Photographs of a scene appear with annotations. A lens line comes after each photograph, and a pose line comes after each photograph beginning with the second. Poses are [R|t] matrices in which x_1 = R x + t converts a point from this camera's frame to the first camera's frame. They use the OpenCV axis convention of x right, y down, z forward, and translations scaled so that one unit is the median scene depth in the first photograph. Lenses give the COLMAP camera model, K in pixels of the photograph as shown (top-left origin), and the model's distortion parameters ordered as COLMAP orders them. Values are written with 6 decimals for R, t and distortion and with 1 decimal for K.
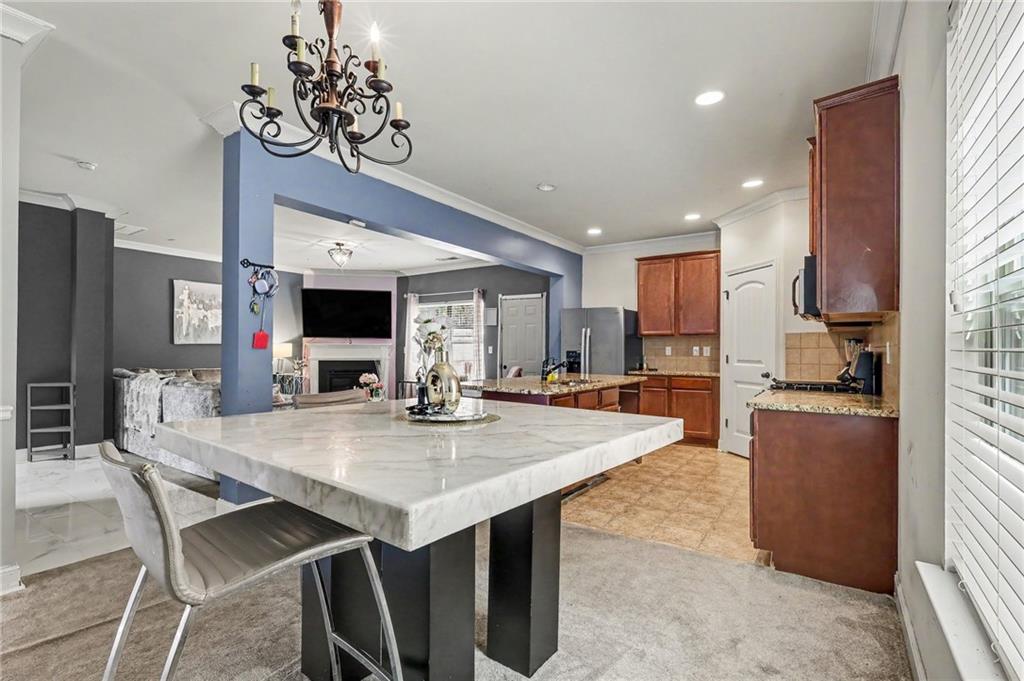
lens RADIAL K [[477.4, 0, 511.9], [0, 477.4, 352.9], [0, 0, 1]] dist [-0.000379, -0.000031]
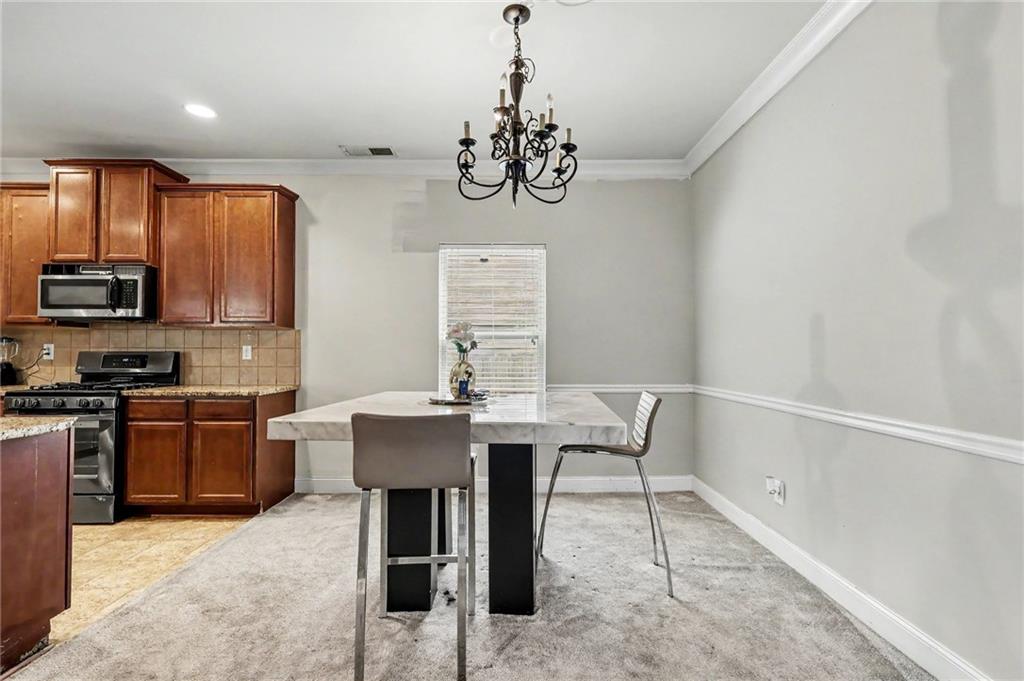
lens RADIAL K [[475.9, 0, 512.1], [0, 475.9, 345.6], [0, 0, 1]] dist [-0.000596, 0.000045]
pose [[-0.569926, 0.005280, 0.821679, -0.371208], [-0.001883, 0.999968, -0.007732, -0.005867], [-0.821694, -0.005954, -0.569898, 0.452494]]
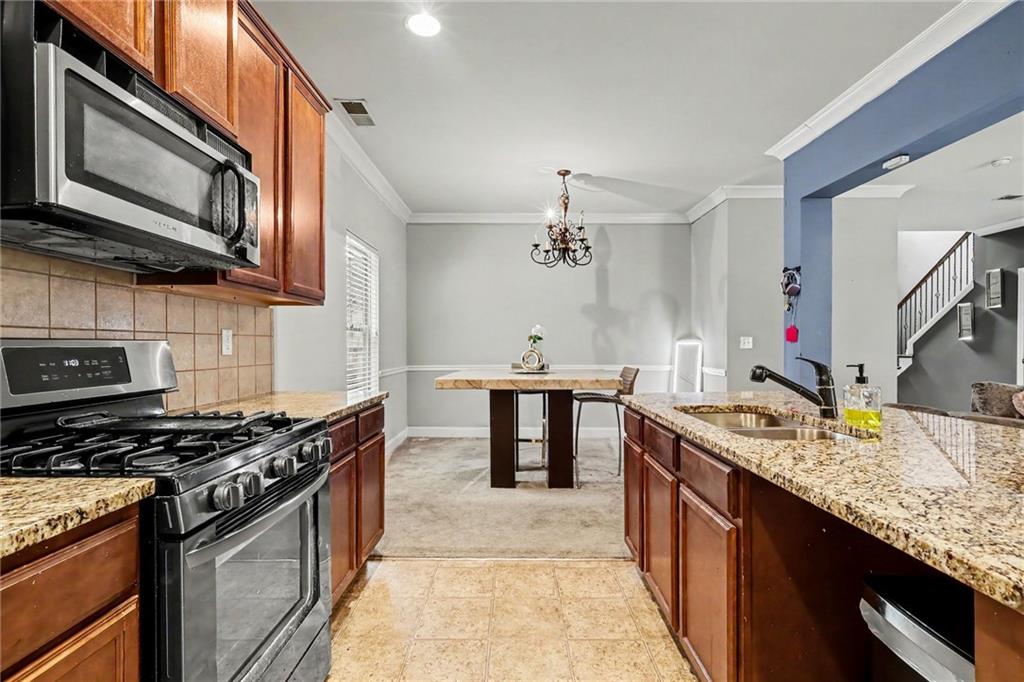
lens RADIAL K [[475.9, 0, 512.1], [0, 475.9, 346.1], [0, 0, 1]] dist [-0.000596, 0.000045]
pose [[-0.831151, -0.002599, -0.556040, 0.326469], [-0.006646, 0.999964, 0.005260, -0.001562], [0.556006, 0.008067, -0.831139, 0.771931]]
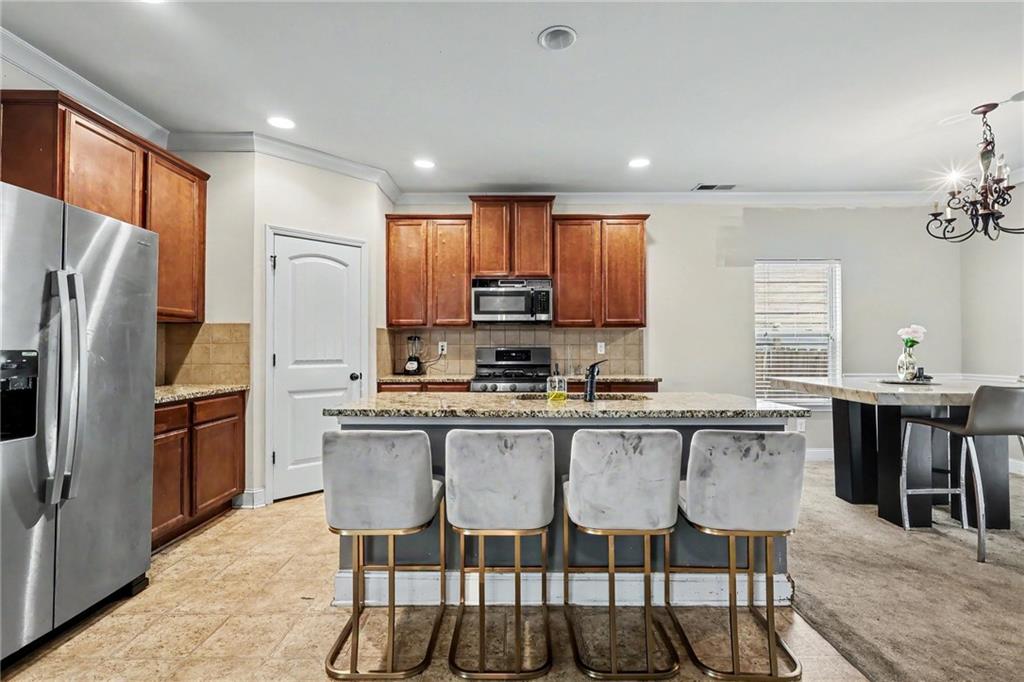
lens RADIAL K [[474.0, 0, 512.0], [0, 474.0, 341.0], [0, 0, 1]] dist [-0.001221, 0.000055]
pose [[-0.557299, 0.006994, 0.830282, -0.226788], [0.000809, 0.999969, -0.007880, -0.006511], [-0.830311, -0.003719, -0.557288, 0.910279]]
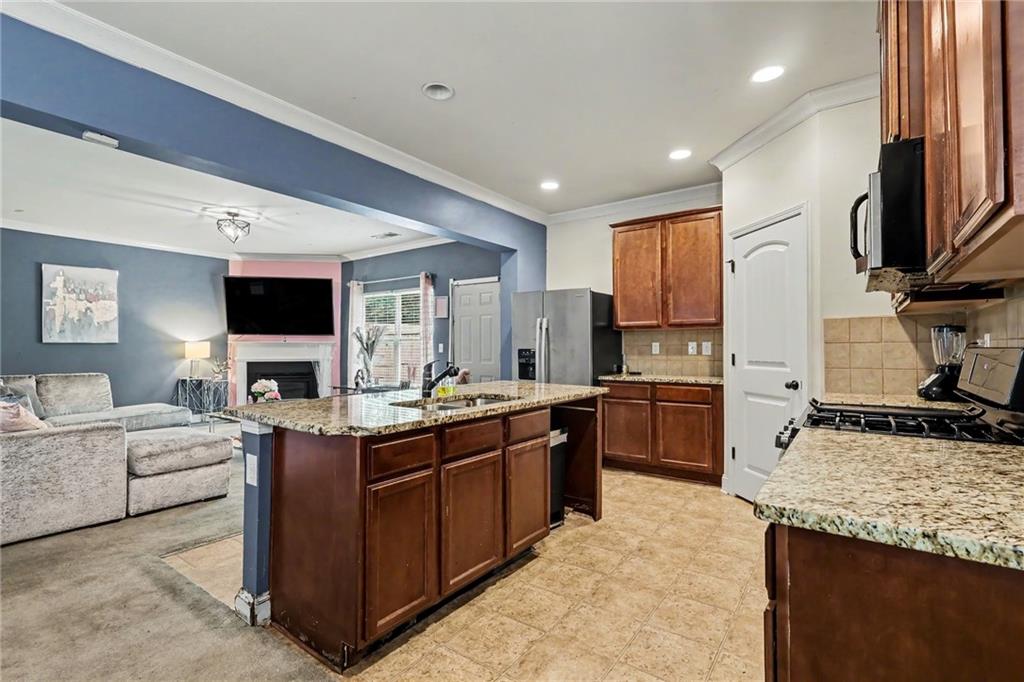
lens RADIAL K [[475.9, 0, 512.1], [0, 475.9, 346.1], [0, 0, 1]] dist [-0.000596, 0.000045]
pose [[0.999493, -0.005626, -0.031329, 0.129434], [0.005296, 0.999930, -0.010614, -0.000728], [0.031386, 0.010442, 0.999453, 0.256206]]
